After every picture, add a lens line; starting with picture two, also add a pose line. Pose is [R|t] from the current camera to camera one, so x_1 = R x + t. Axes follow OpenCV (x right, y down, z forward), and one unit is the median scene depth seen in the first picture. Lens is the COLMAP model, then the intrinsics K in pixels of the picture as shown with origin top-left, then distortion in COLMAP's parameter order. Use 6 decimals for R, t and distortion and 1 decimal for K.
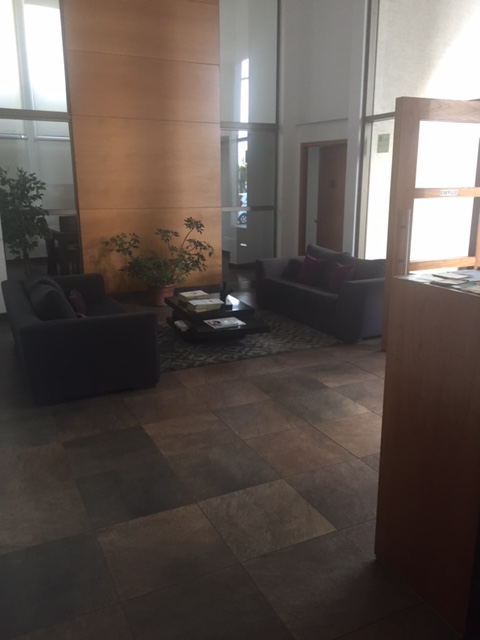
lens RADIAL K [[542.5, 0, 240.0], [0, 542.5, 320.0], [0, 0, 1]] dist [-0.001721, -0.002179]
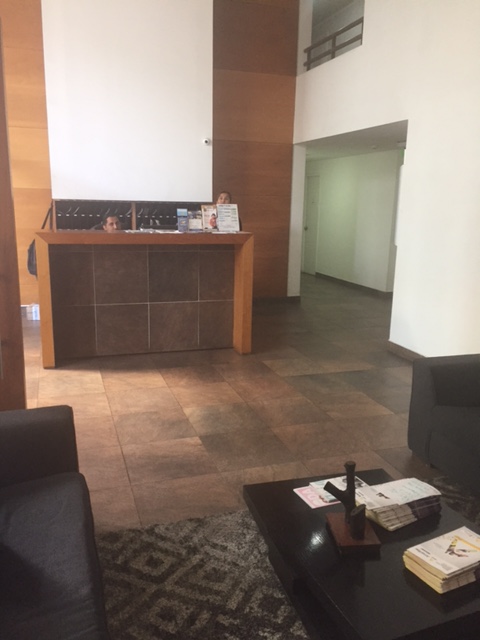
lens RADIAL K [[542.5, 0, 240.0], [0, 542.5, 320.0], [0, 0, 1]] dist [-0.001721, -0.002179]
pose [[-0.992085, -0.047903, 0.116071, 0.014169], [0.007865, 0.898852, 0.438182, -0.443864], [-0.125321, 0.435627, -0.891361, 1.820902]]
